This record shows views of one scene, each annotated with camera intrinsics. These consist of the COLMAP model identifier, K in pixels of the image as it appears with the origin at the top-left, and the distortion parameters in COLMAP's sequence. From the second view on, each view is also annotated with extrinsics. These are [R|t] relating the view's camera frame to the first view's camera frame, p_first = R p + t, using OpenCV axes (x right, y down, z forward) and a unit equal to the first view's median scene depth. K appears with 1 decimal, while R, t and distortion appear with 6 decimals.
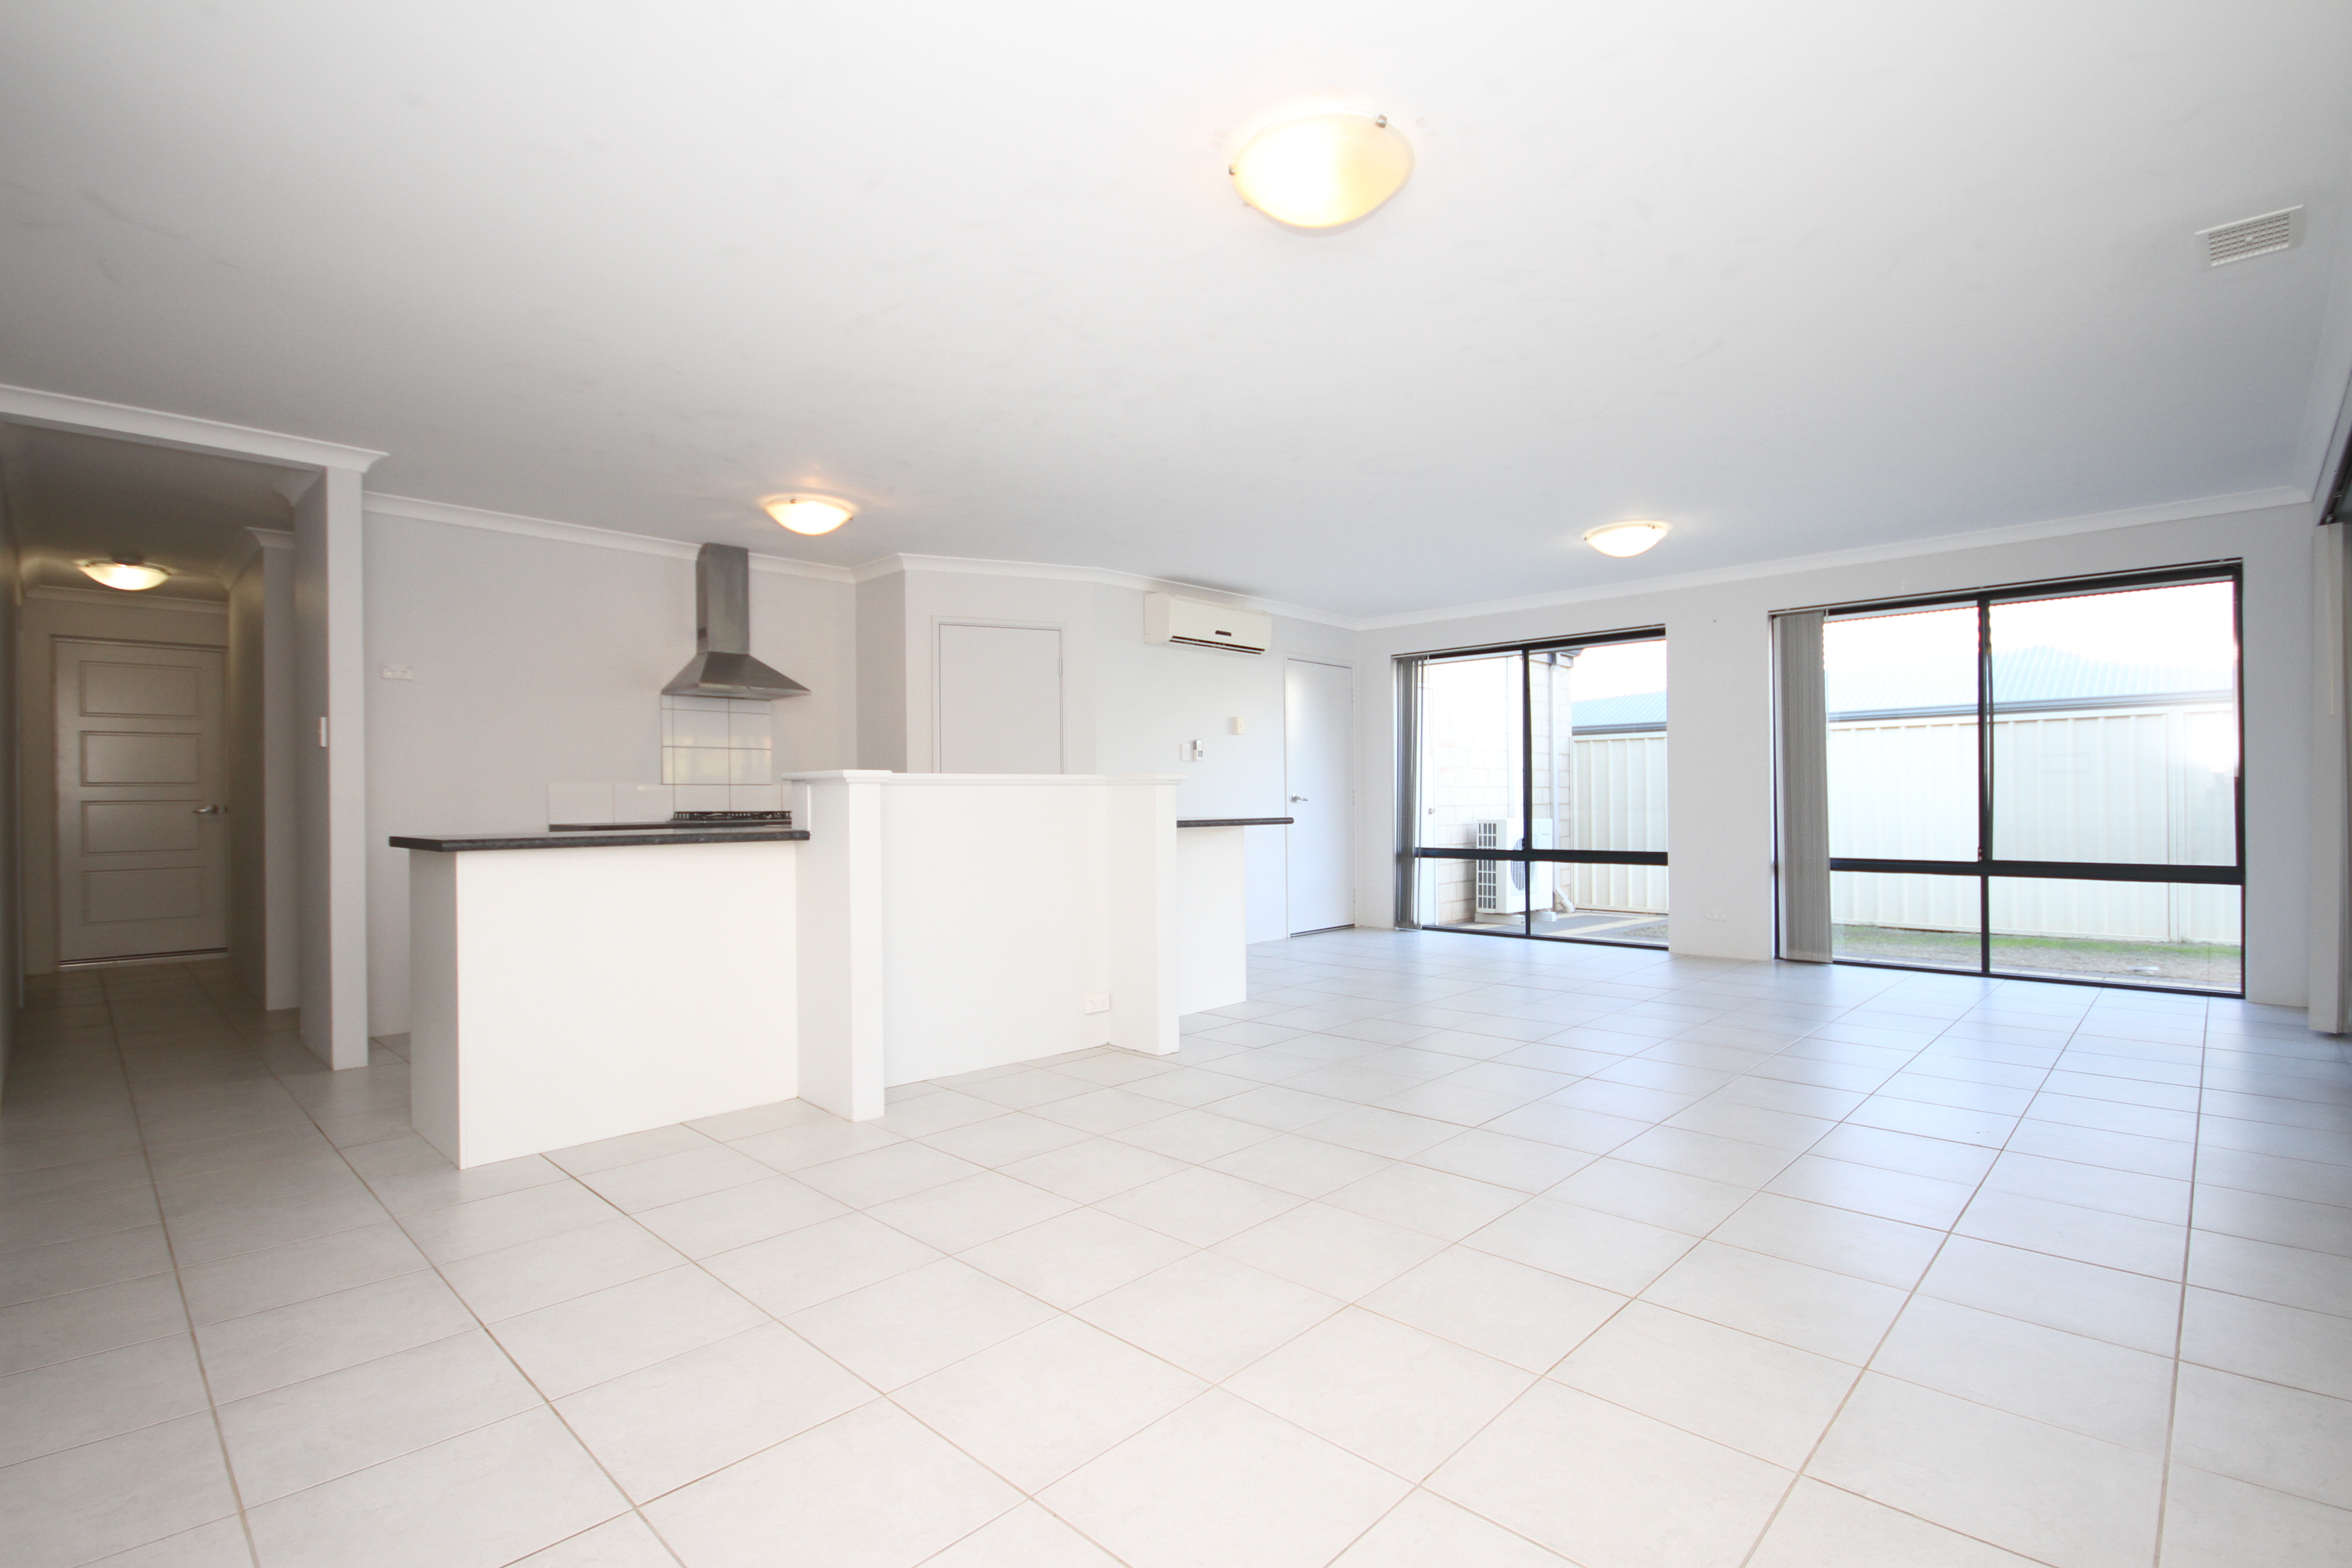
lens RADIAL K [[1090.0, 0, 1181.2], [0, 1090.0, 808.3], [0, 0, 1]] dist [-0.044147, -0.000122]
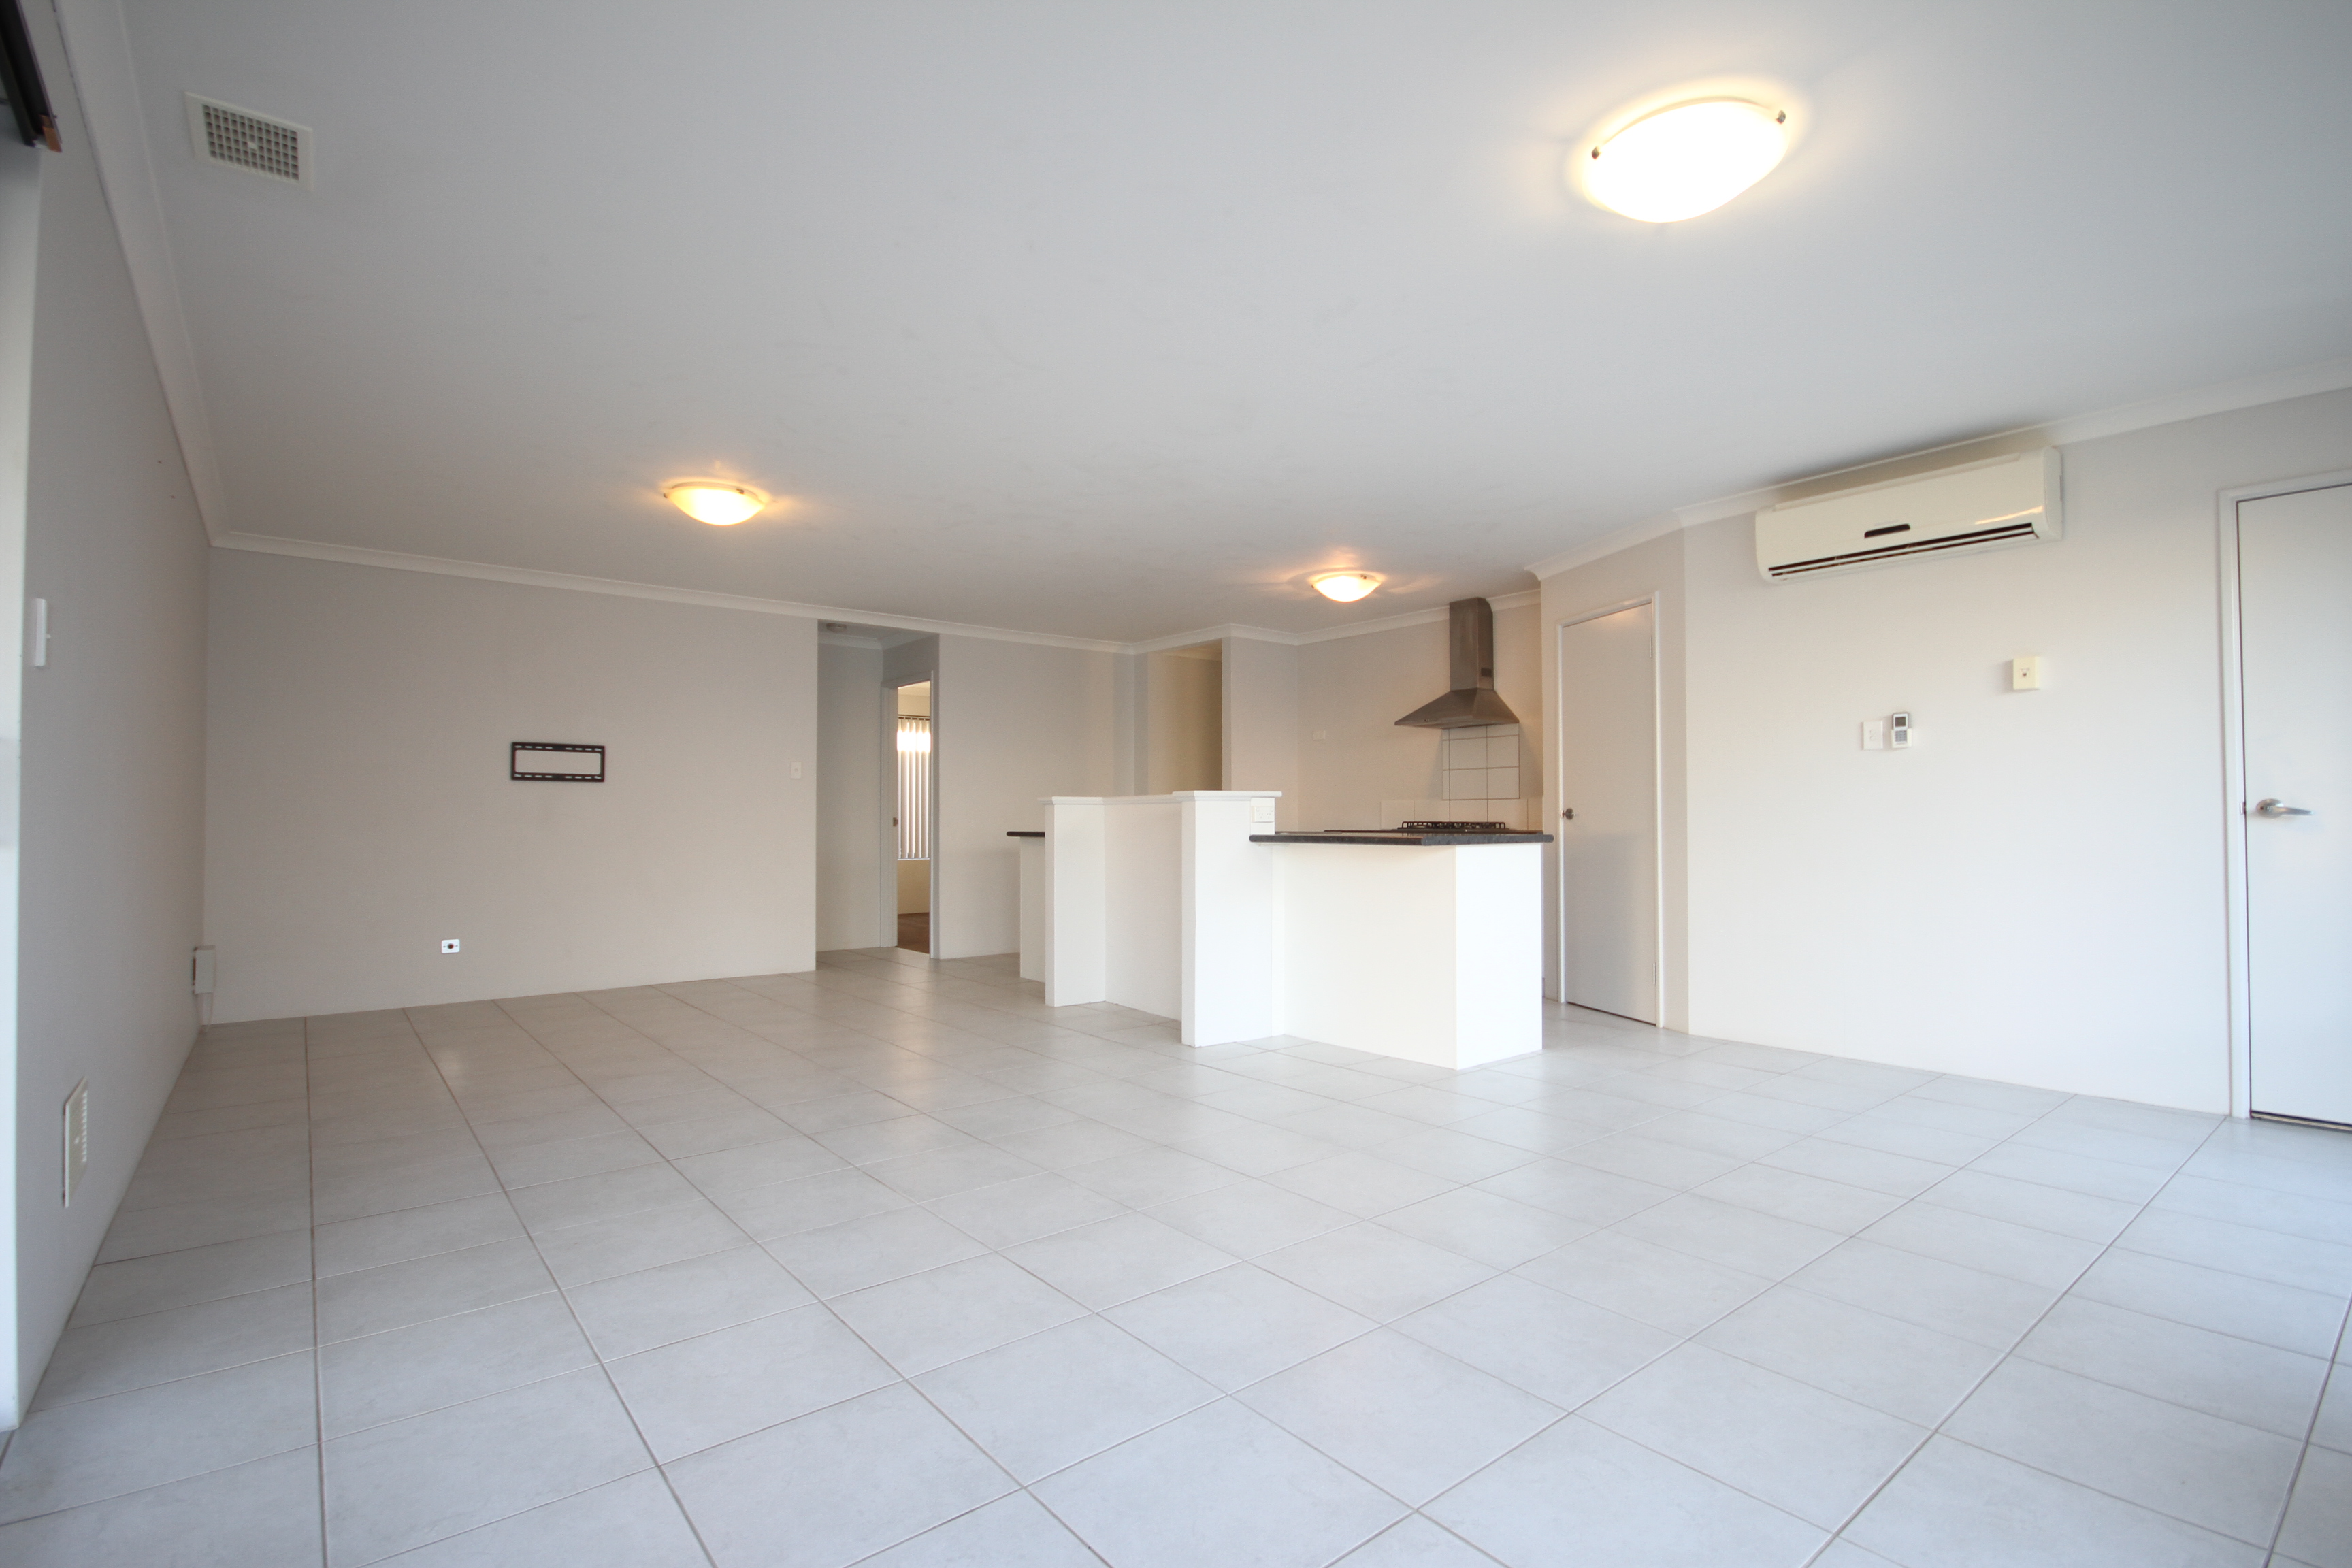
lens RADIAL K [[1090.0, 0, 1181.2], [0, 1090.0, 808.3], [0, 0, 1]] dist [-0.044147, -0.000122]
pose [[-0.132935, 0.000972, -0.991124, 0.446855], [-0.000775, 0.999999, 0.001085, -0.006695], [0.991124, 0.000912, -0.132934, 0.465401]]
